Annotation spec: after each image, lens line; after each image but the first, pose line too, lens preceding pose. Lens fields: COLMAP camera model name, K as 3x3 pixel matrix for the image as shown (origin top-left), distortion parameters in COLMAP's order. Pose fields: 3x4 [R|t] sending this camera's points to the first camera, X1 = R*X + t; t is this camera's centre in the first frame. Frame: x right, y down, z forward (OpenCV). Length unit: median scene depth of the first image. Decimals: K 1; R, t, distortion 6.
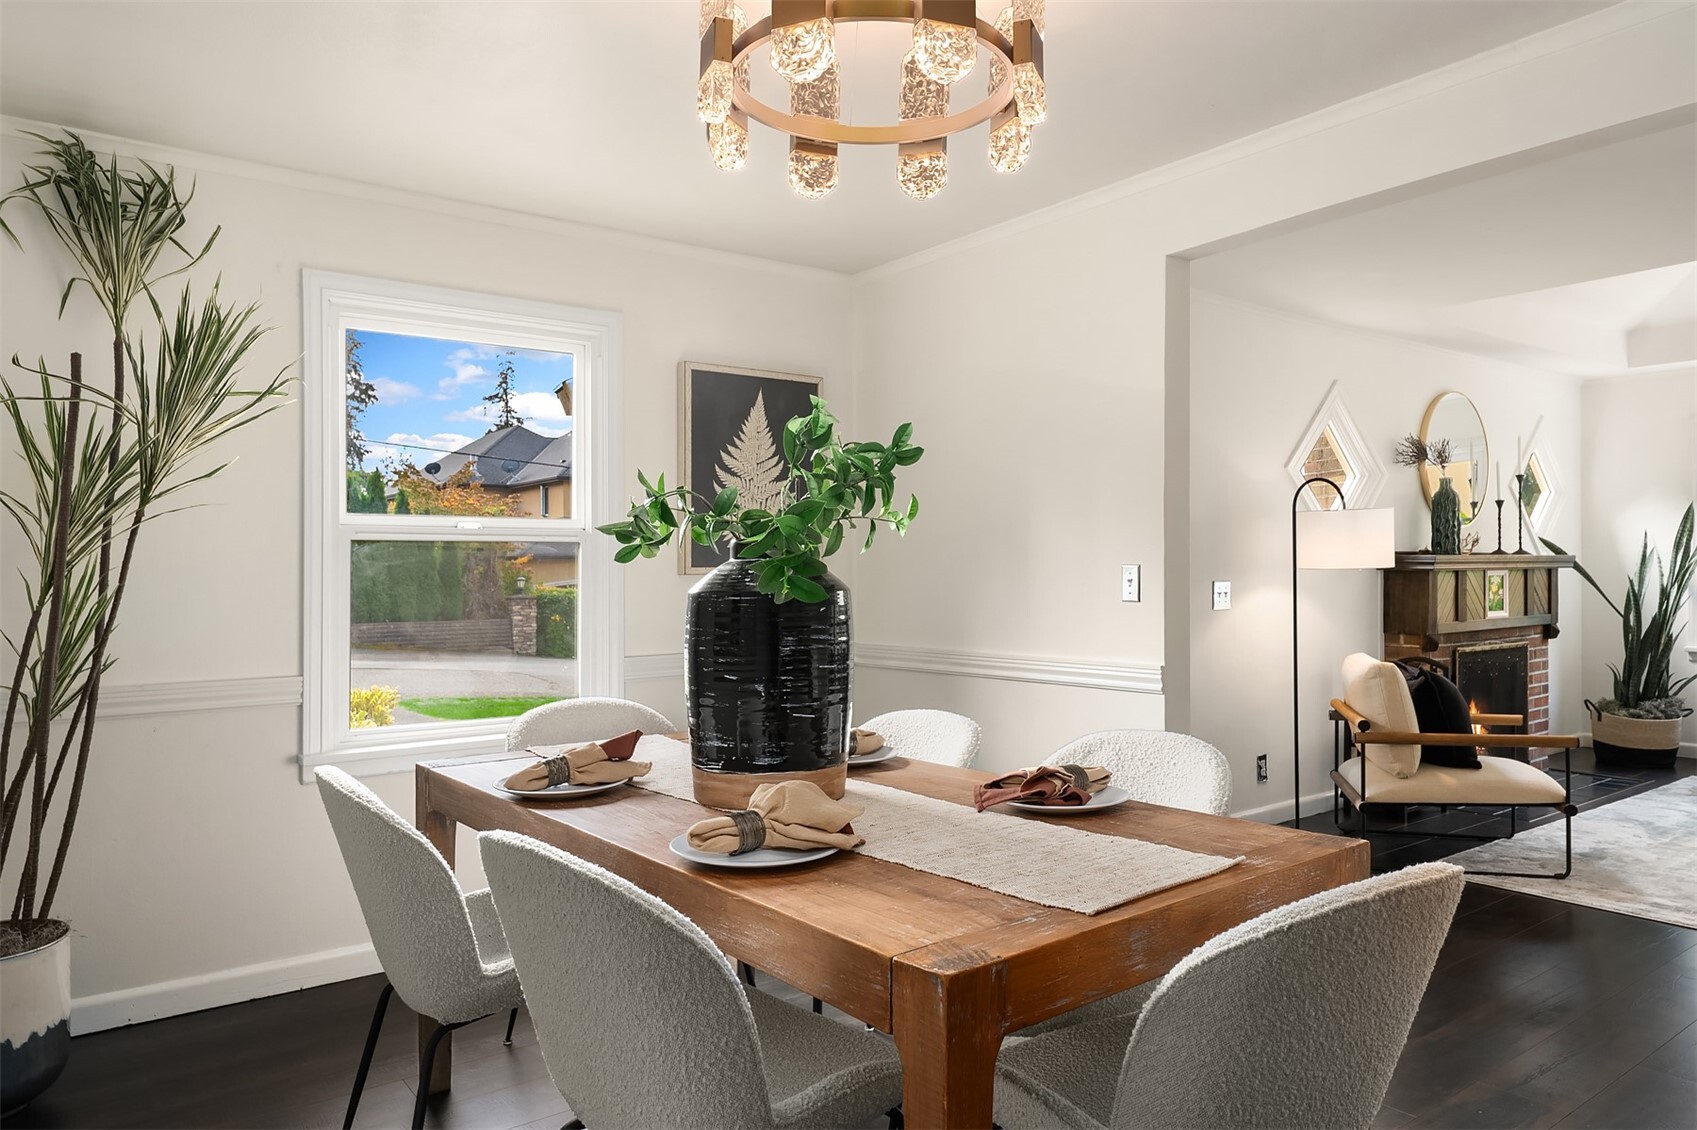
lens RADIAL K [[1127.2, 0, 848.5], [0, 1127.2, 565.0], [0, 0, 1]] dist [-0.002070, -0.000493]
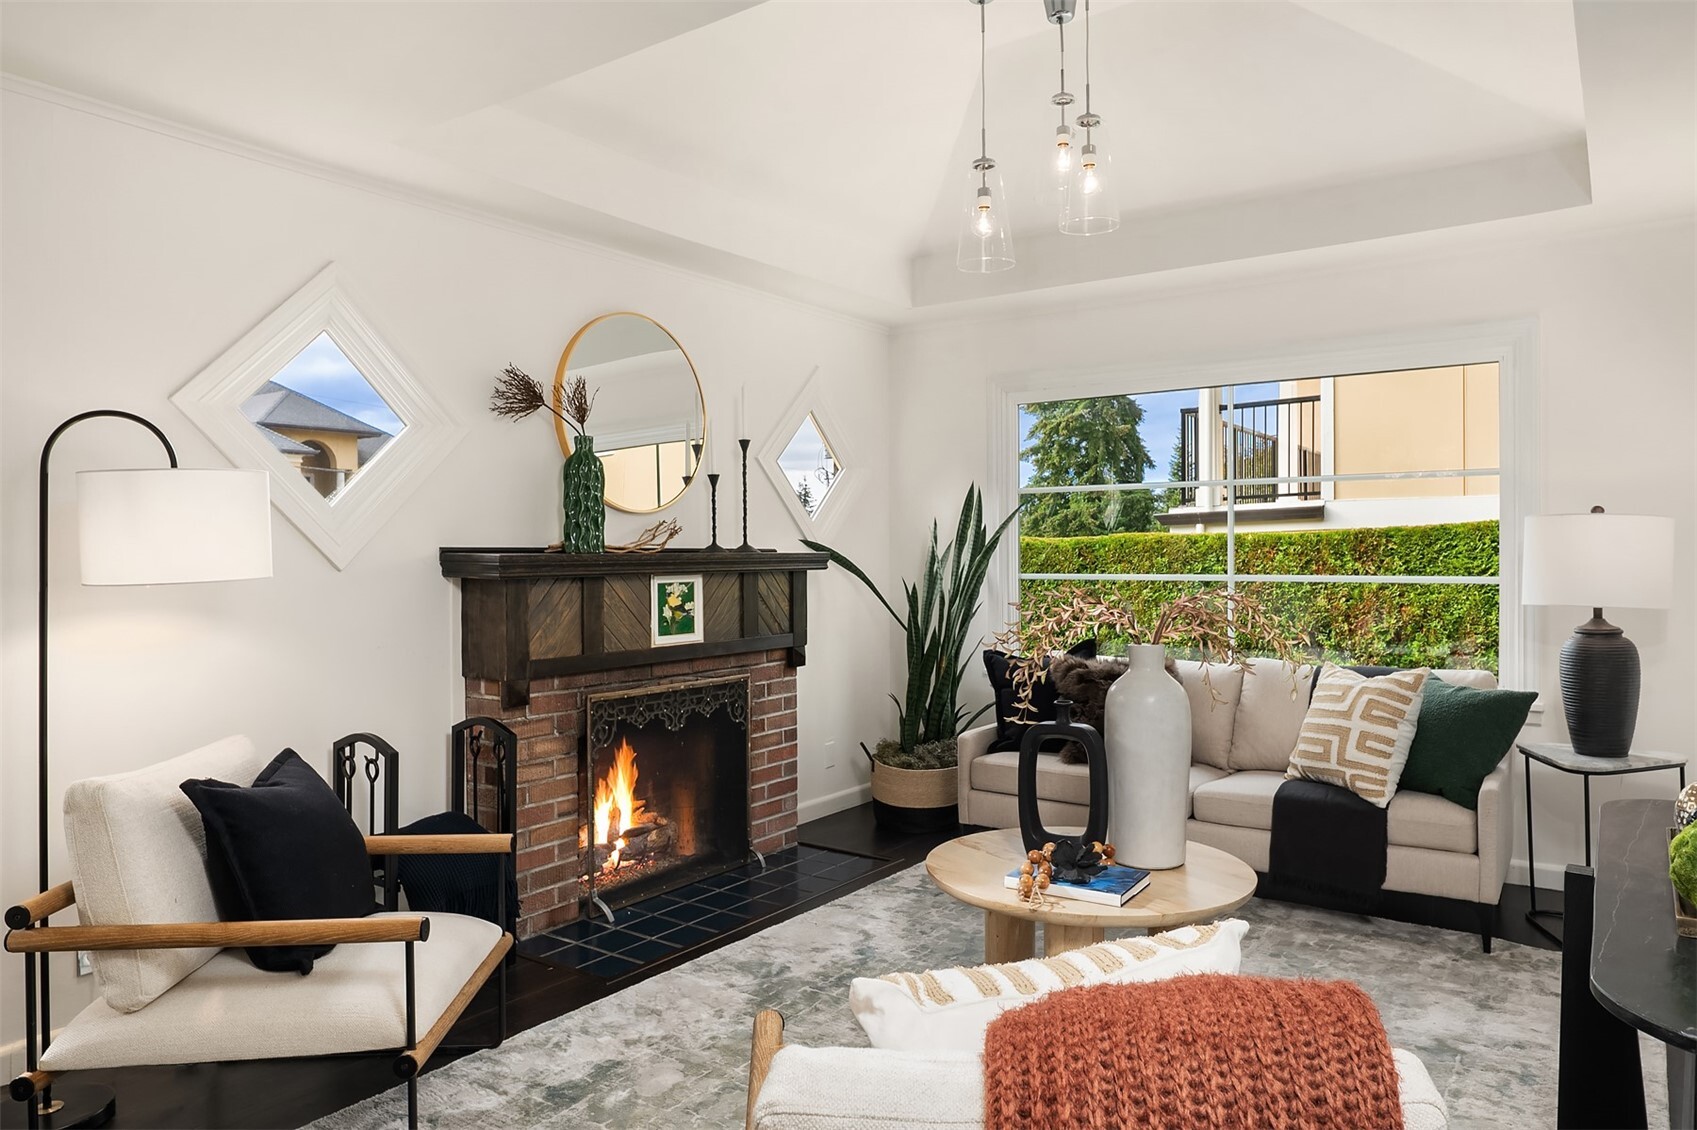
lens RADIAL K [[1127.2, 0, 848.5], [0, 1127.2, 565.0], [0, 0, 1]] dist [-0.002070, -0.000493]
pose [[0.953525, -0.009506, 0.301165, 0.439478], [0.008012, 0.999949, 0.006194, -0.004660], [-0.301208, -0.003494, 0.953552, 0.295556]]
